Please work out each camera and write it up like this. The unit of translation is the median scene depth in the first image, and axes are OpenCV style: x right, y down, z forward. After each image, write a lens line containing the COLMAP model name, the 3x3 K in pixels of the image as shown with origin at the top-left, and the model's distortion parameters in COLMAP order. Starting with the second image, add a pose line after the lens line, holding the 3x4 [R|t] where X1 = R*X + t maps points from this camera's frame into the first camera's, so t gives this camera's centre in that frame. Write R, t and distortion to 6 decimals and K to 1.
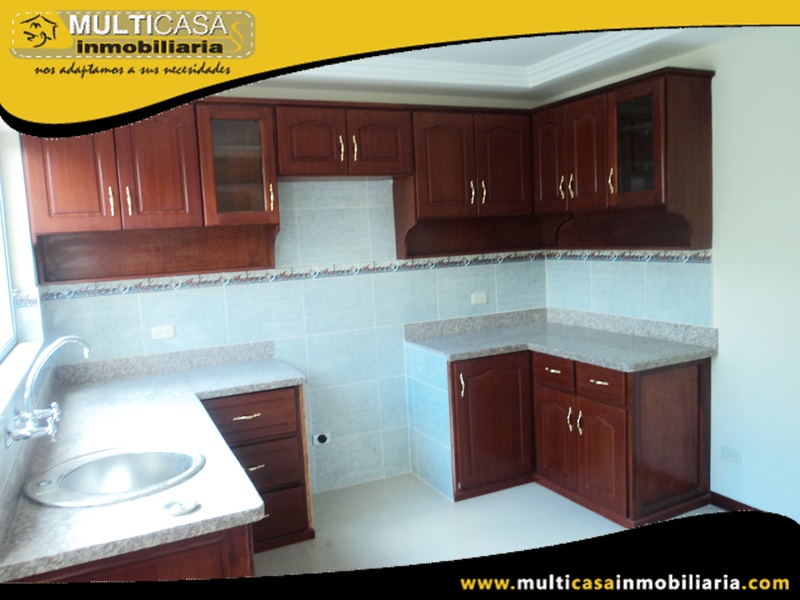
lens RADIAL K [[645.0, 0, 410.3], [0, 645.0, 300.7], [0, 0, 1]] dist [-0.010026, 0.003580]
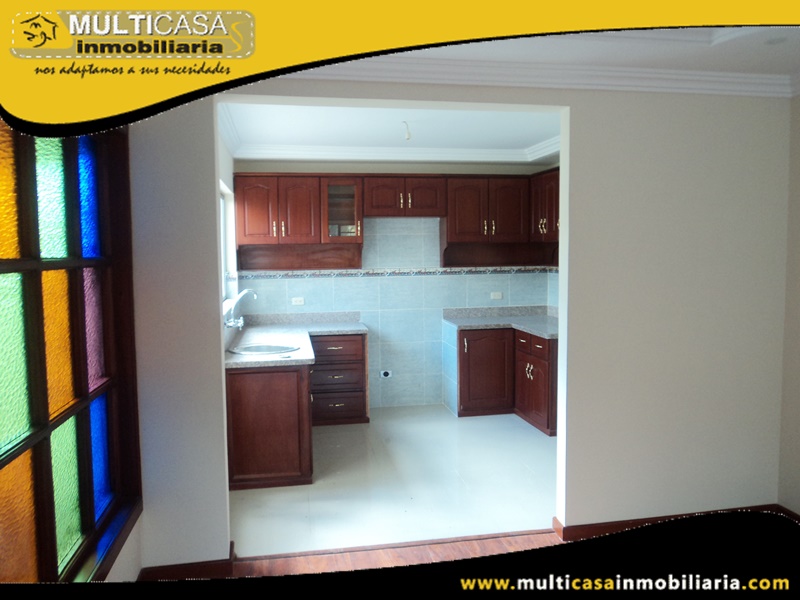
lens RADIAL K [[645.0, 0, 410.3], [0, 645.0, 300.7], [0, 0, 1]] dist [-0.010026, 0.003580]
pose [[0.966389, 0.058785, -0.250274, 0.340716], [-0.063395, 0.997934, -0.010391, 0.043045], [0.249147, 0.025908, 0.968119, -0.611981]]
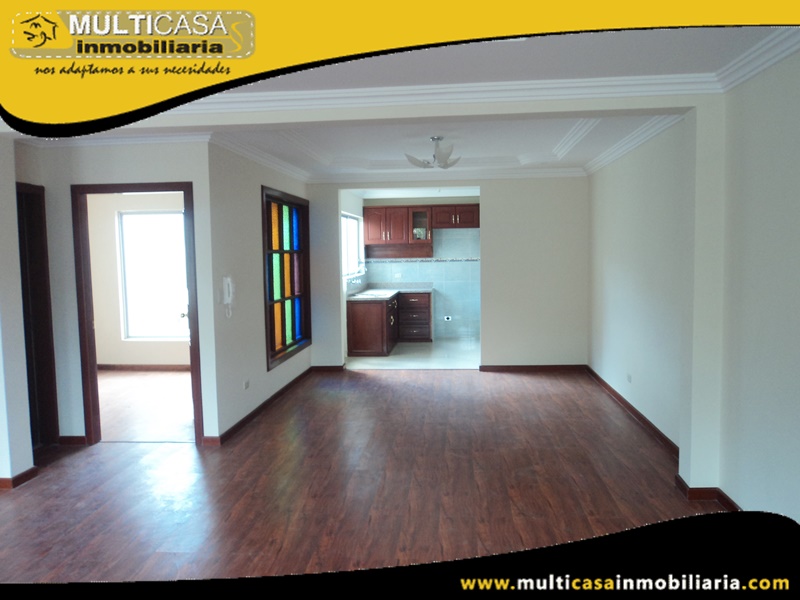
lens RADIAL K [[645.0, 0, 410.3], [0, 645.0, 300.7], [0, 0, 1]] dist [-0.010026, 0.003580]
pose [[0.863715, 0.075065, -0.498360, 1.197057], [-0.079014, 0.996786, 0.013200, 0.117449], [0.497749, 0.027977, 0.866870, -1.641737]]
